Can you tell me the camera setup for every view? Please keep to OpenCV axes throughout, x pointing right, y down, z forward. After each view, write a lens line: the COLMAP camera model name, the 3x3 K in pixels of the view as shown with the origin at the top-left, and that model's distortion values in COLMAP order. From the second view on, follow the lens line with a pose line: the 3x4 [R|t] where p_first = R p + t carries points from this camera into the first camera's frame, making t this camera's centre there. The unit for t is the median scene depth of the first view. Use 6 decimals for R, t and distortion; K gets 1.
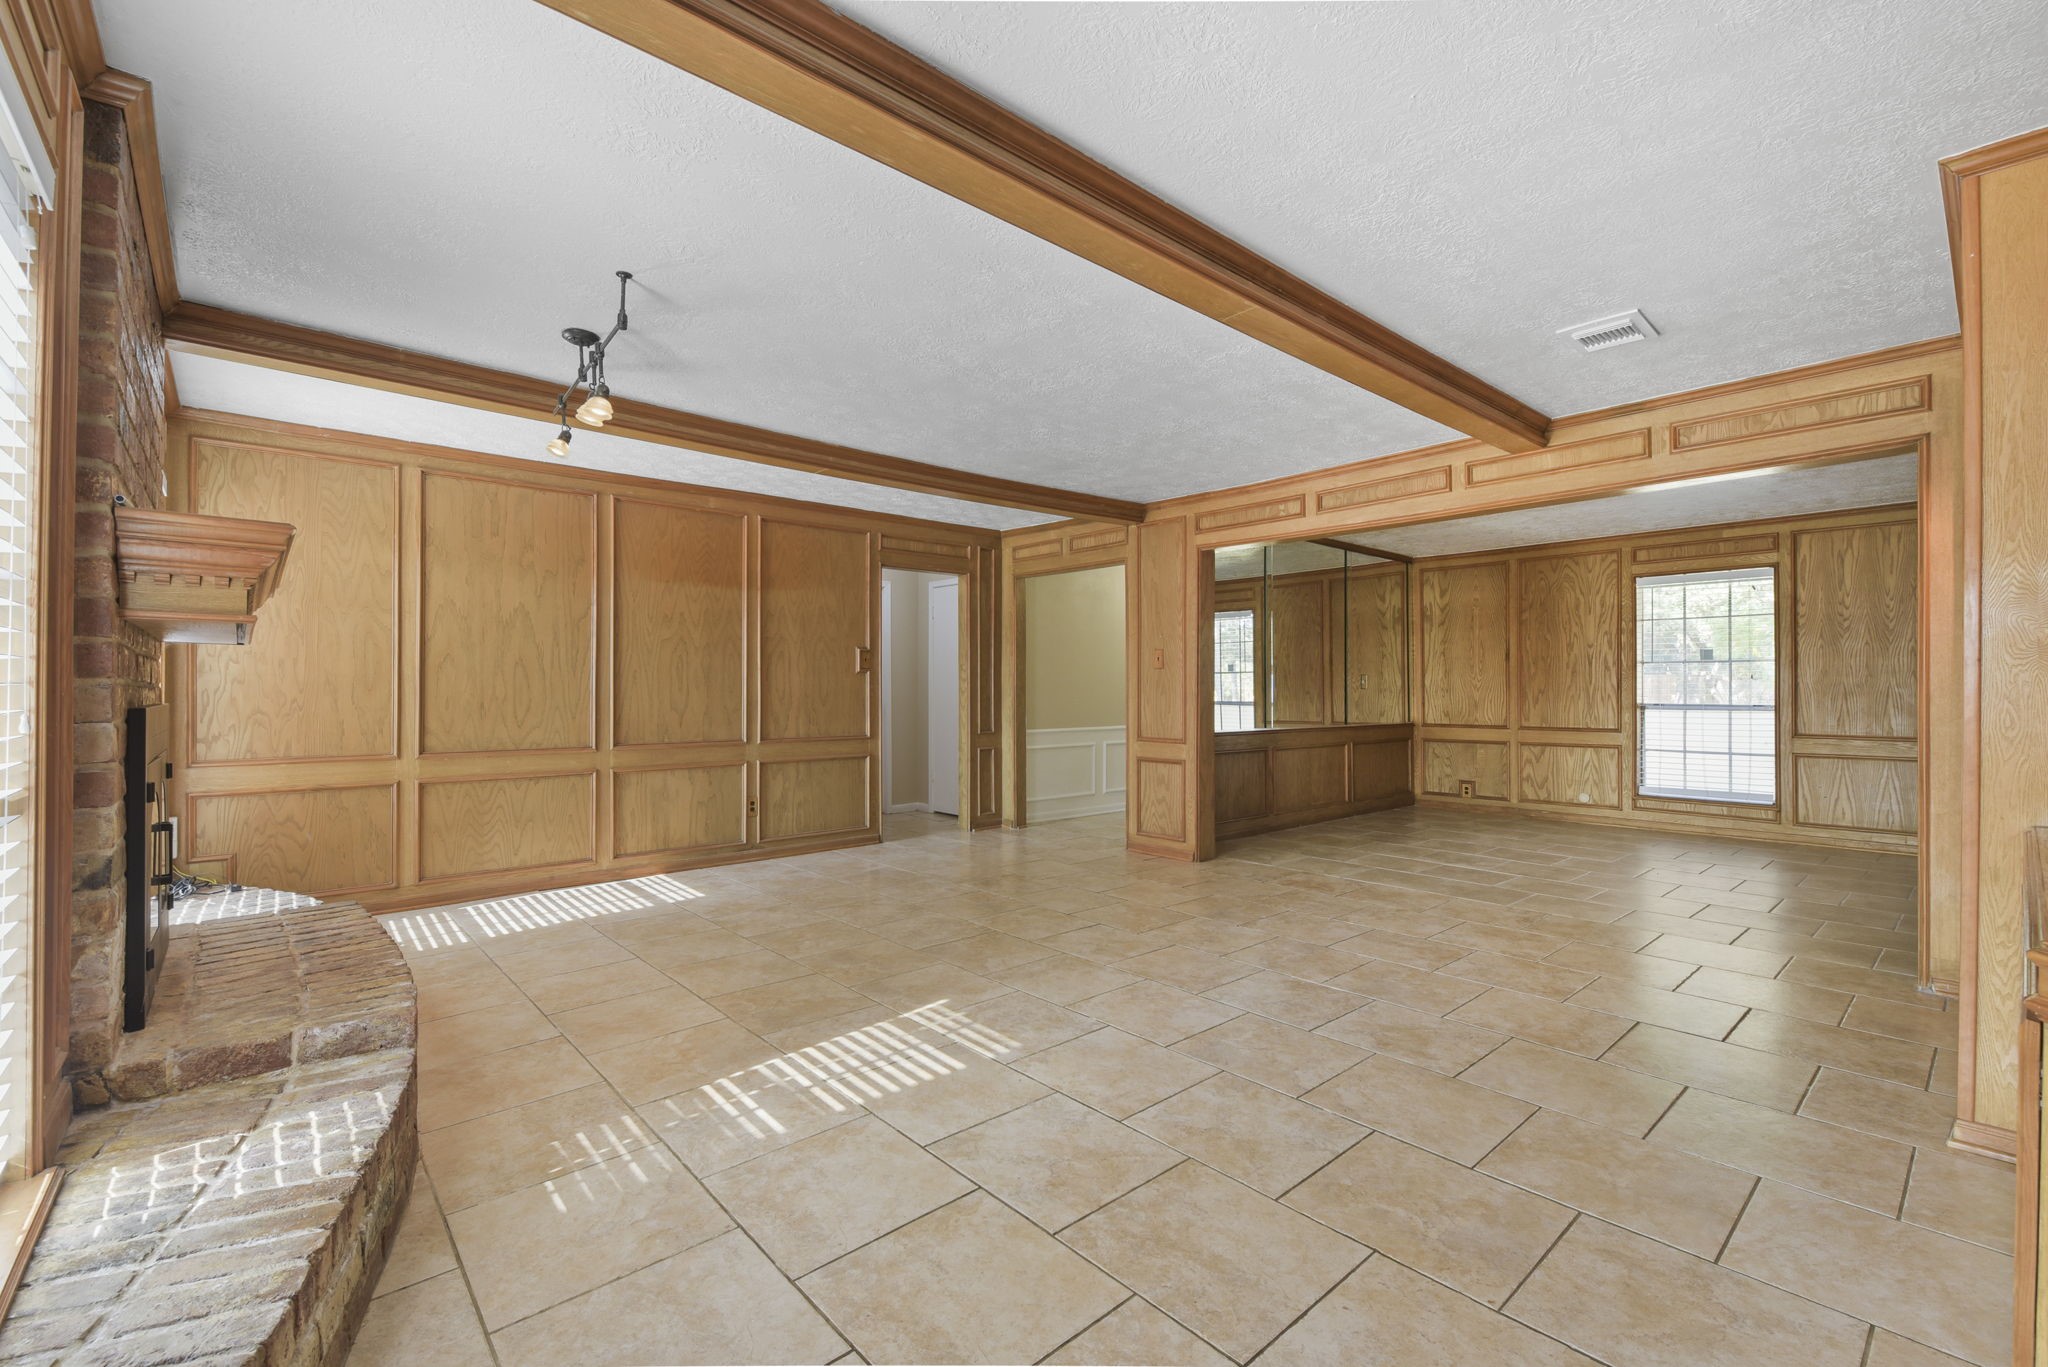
lens RADIAL K [[887.2, 0, 1018.6], [0, 887.2, 684.9], [0, 0, 1]] dist [-0.000517, -0.007576]
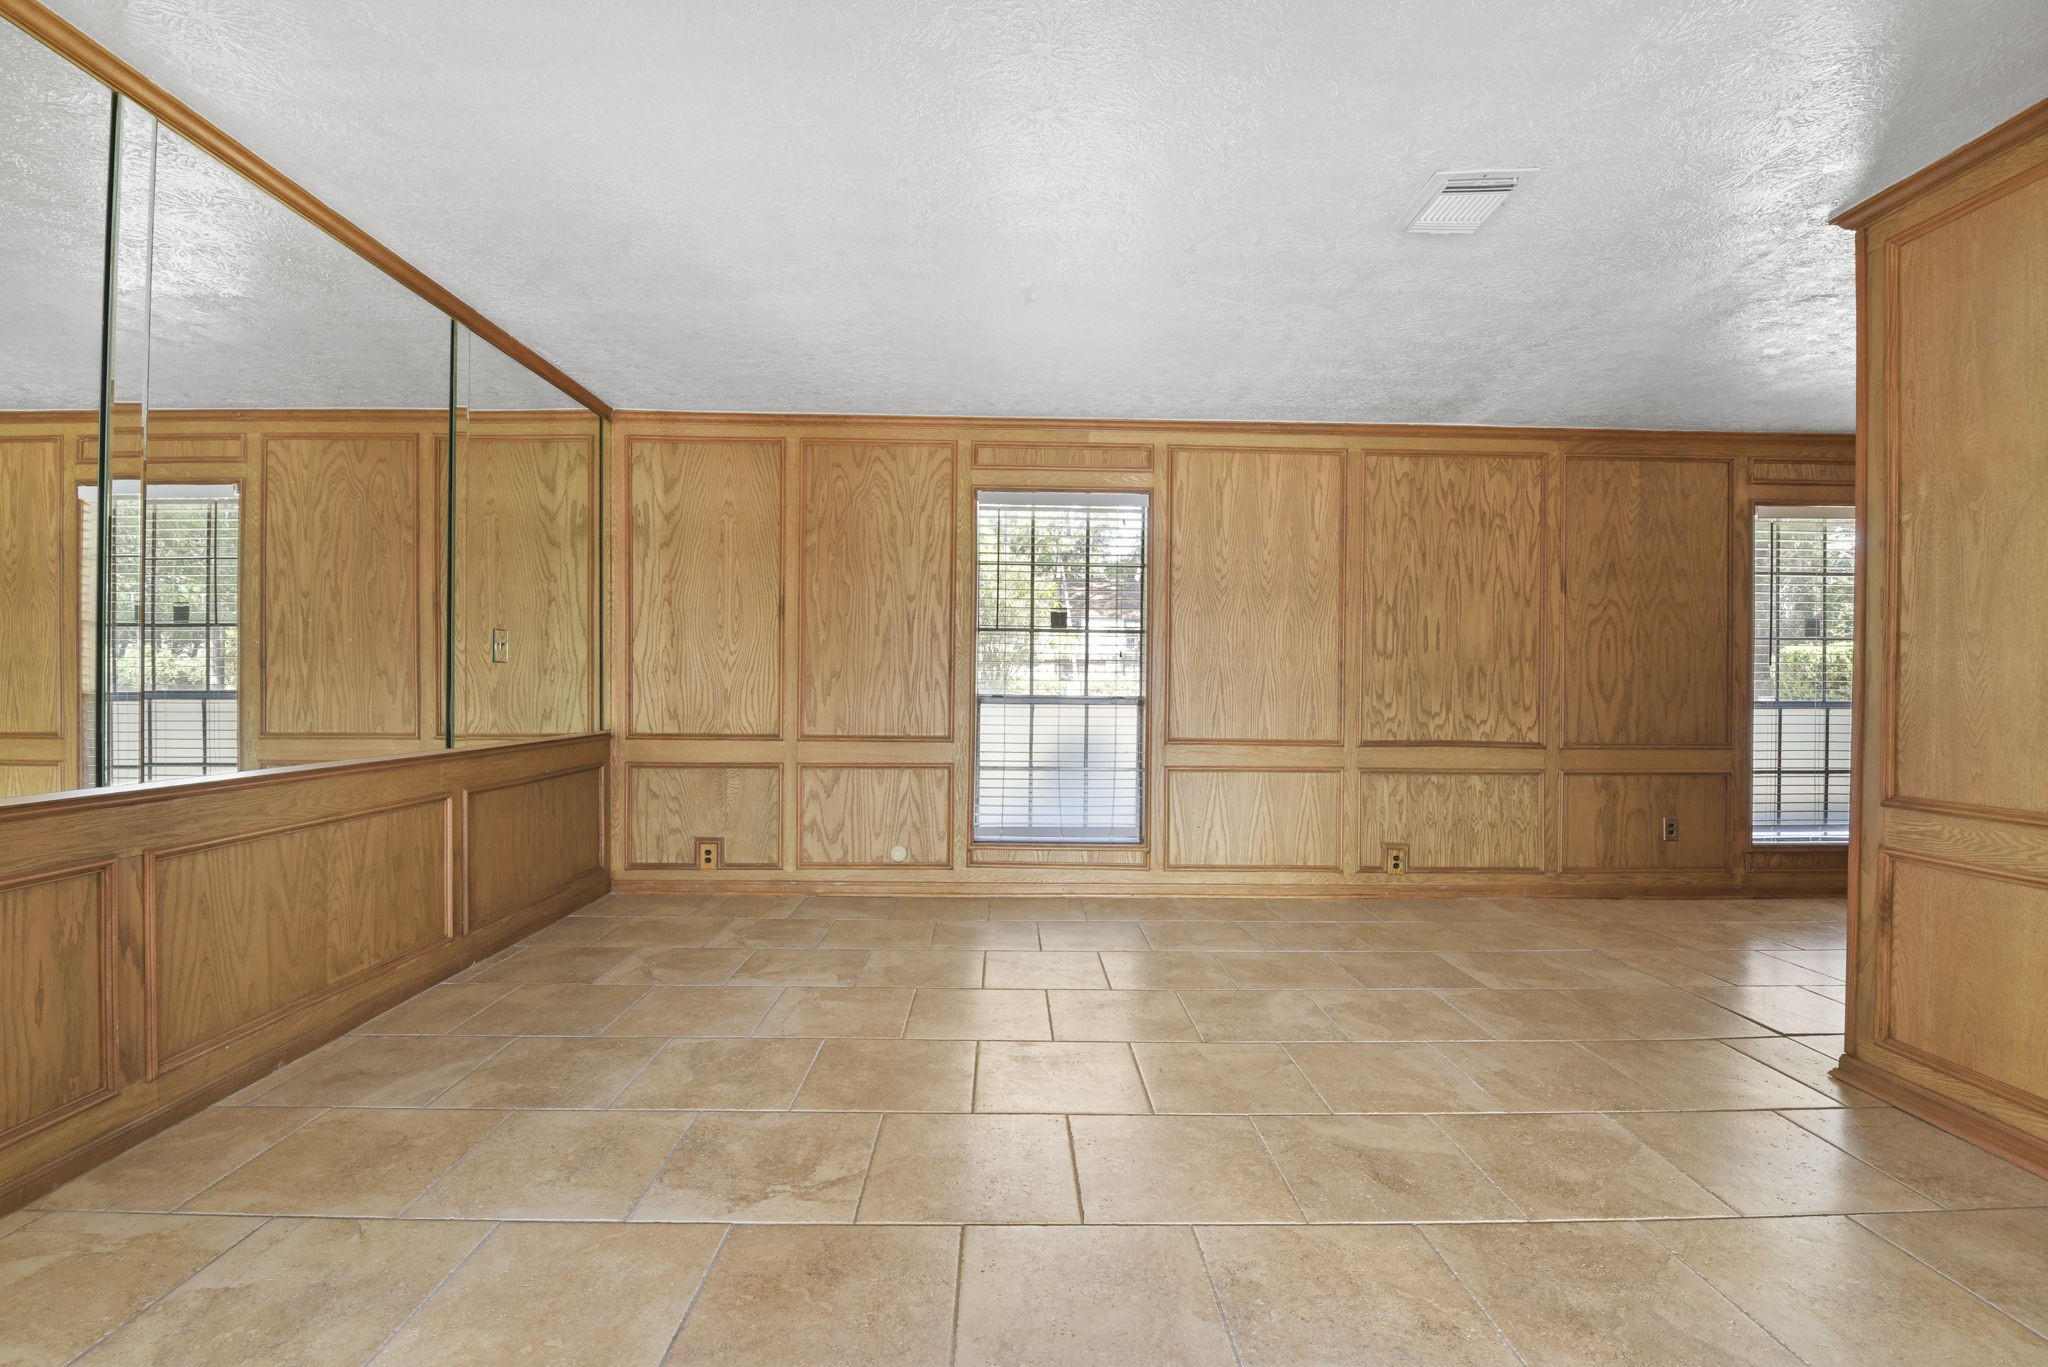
lens RADIAL K [[912.3, 0, 1018.1], [0, 912.3, 688.6], [0, 0, 1]] dist [0.000304, -0.008867]
pose [[0.655458, 0.003337, 0.755224, 0.225926], [-0.015486, 0.999839, 0.009023, 0.010179], [-0.755073, -0.017610, 0.655404, 0.534474]]
